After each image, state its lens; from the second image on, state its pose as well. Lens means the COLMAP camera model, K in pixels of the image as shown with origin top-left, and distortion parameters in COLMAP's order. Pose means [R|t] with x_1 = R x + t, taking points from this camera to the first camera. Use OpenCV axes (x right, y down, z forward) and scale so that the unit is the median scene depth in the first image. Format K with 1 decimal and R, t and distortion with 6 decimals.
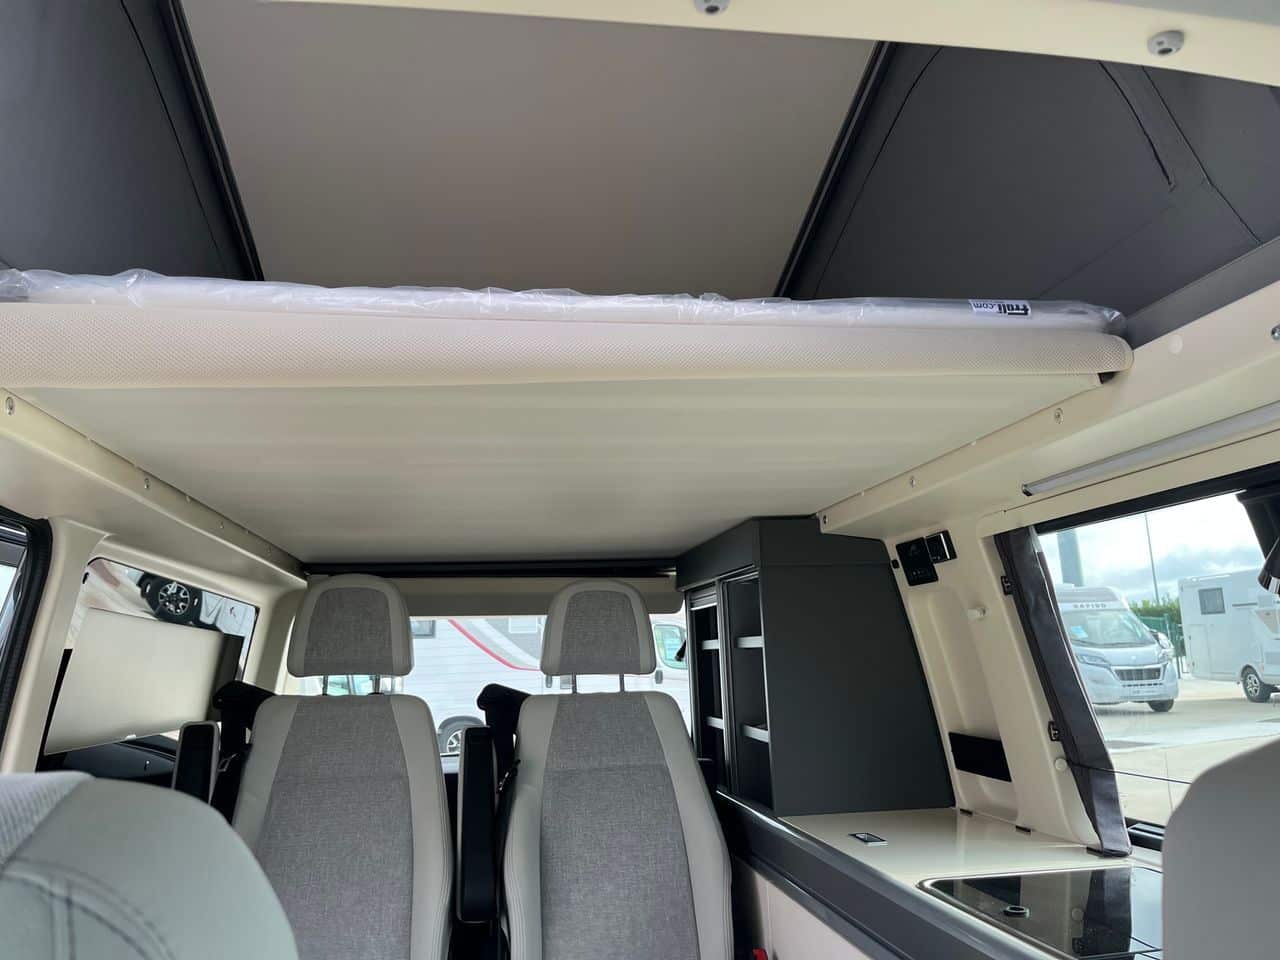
lens RADIAL K [[956.2, 0, 640.0], [0, 956.2, 480.0], [0, 0, 1]] dist [0.038854, -0.078050]
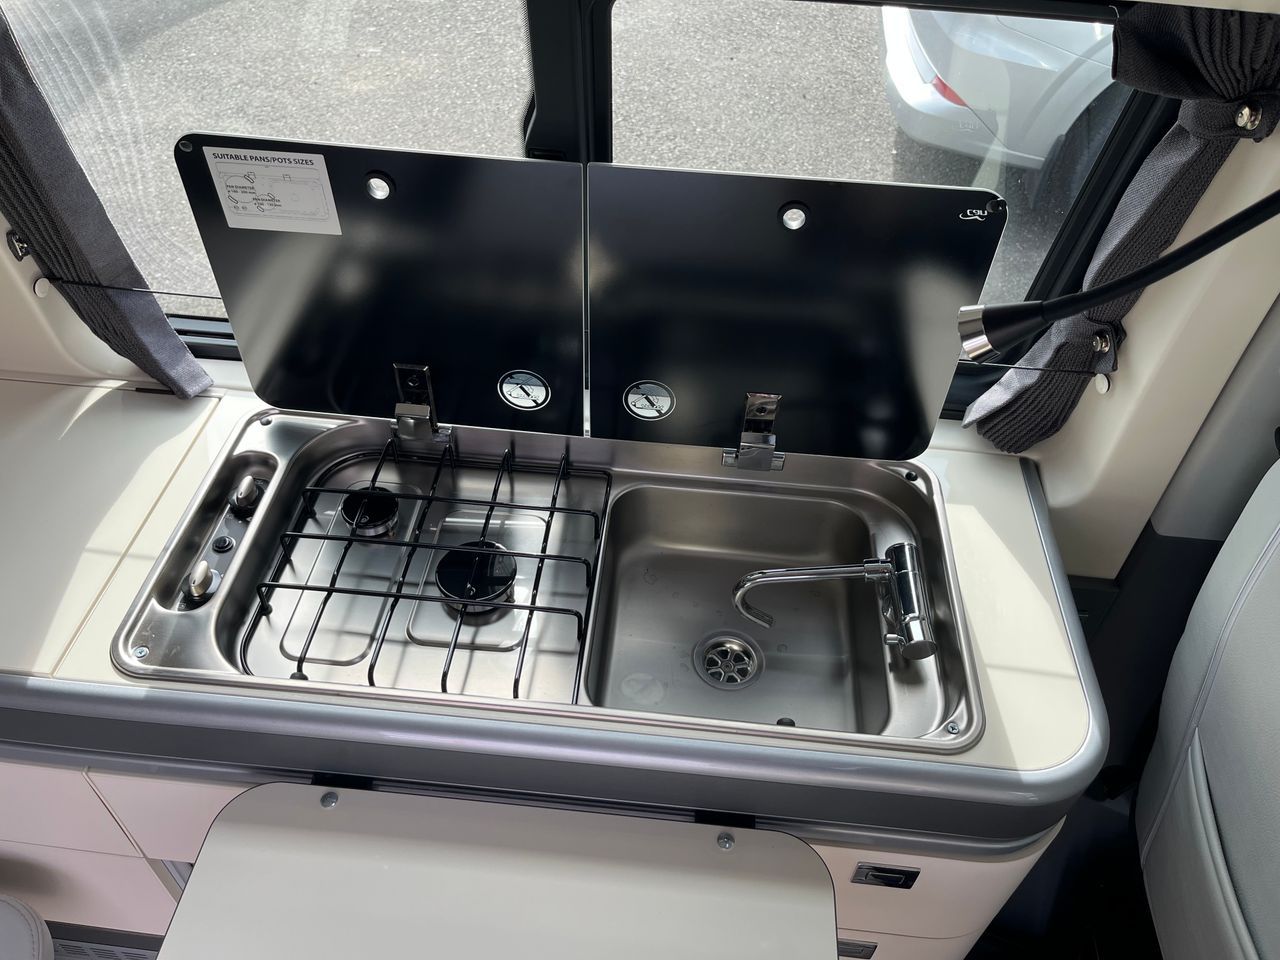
lens RADIAL K [[973.8, 0, 647.5], [0, 973.8, 475.5], [0, 0, 1]] dist [0.060794, -0.086233]
pose [[0.231214, -0.646748, 0.726813, -0.014608], [-0.221549, 0.692428, 0.686629, -0.120344], [-0.947342, -0.319783, 0.016813, 0.468013]]
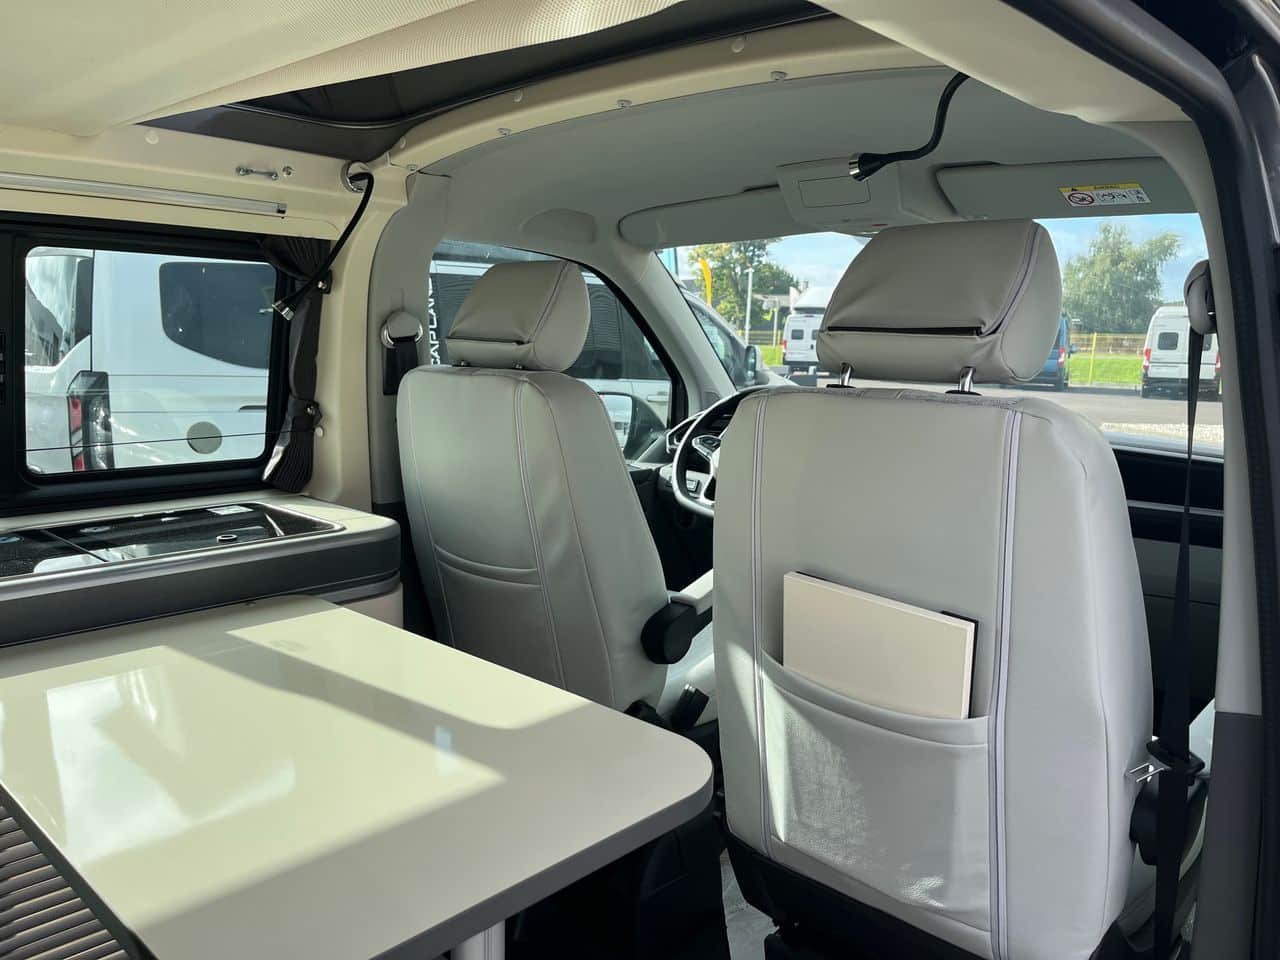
lens RADIAL K [[973.8, 0, 647.5], [0, 973.8, 475.5], [0, 0, 1]] dist [0.060794, -0.086233]
pose [[-0.618365, -0.080430, 0.781764, -0.578016], [-0.128576, 0.991700, 0.000327, 0.132407], [-0.775302, -0.100314, -0.623574, 0.639306]]
